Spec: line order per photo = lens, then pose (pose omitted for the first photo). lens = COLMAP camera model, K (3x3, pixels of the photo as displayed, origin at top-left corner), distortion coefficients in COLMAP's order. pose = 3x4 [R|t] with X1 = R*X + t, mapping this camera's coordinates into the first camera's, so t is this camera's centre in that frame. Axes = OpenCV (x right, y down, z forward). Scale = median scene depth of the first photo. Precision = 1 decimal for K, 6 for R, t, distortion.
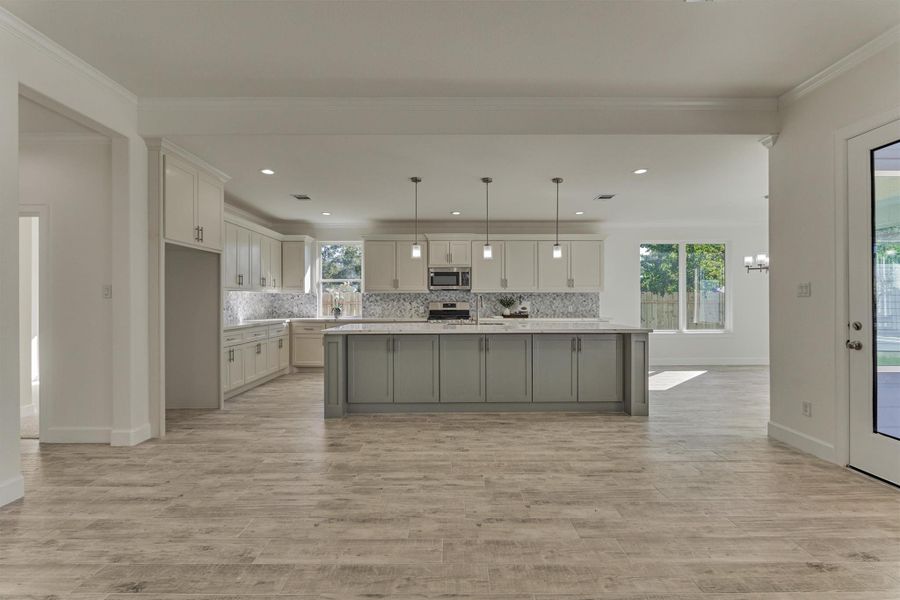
lens RADIAL K [[393.7, 0, 450.3], [0, 393.7, 304.4], [0, 0, 1]] dist [-0.004661, 0.000083]
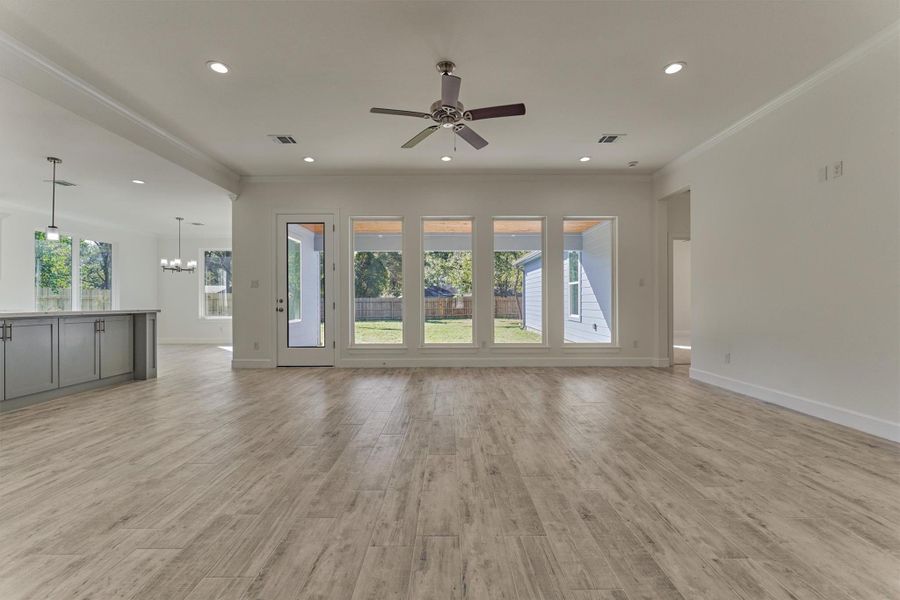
lens RADIAL K [[393.7, 0, 449.9], [0, 393.7, 302.9], [0, 0, 1]] dist [-0.004661, 0.000083]
pose [[0.004106, 0.001143, 0.999991, -1.174037], [0.014277, 0.999897, -0.001201, 0.084791], [-0.999890, 0.014282, 0.004089, 0.052963]]
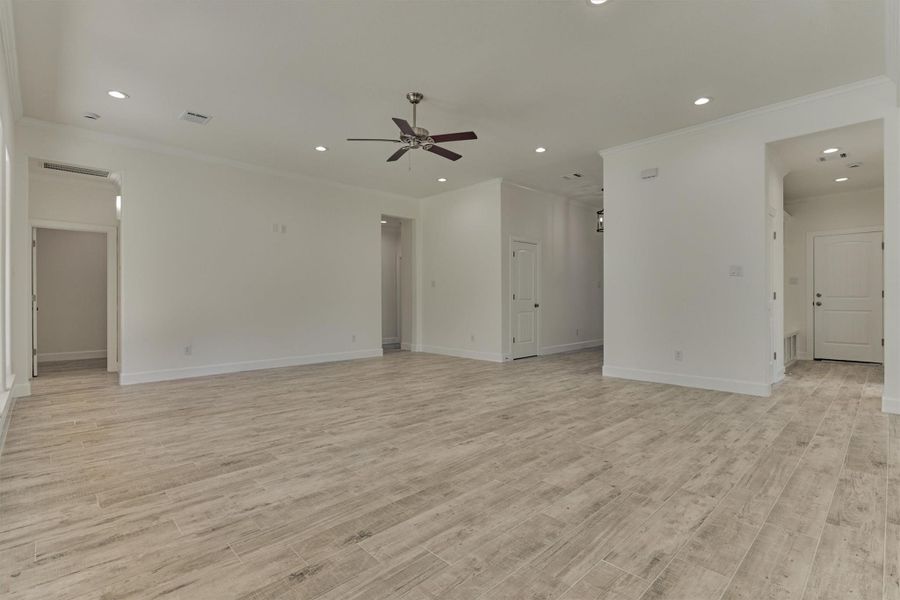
lens RADIAL K [[424.9, 0, 449.4], [0, 424.9, 298.1], [0, 0, 1]] dist [0.002664, 0.000453]
pose [[-0.722772, 0.001603, -0.691085, 0.991487], [-0.003421, 0.999977, 0.005897, 0.065939], [0.691078, 0.006627, -0.722750, 1.247655]]
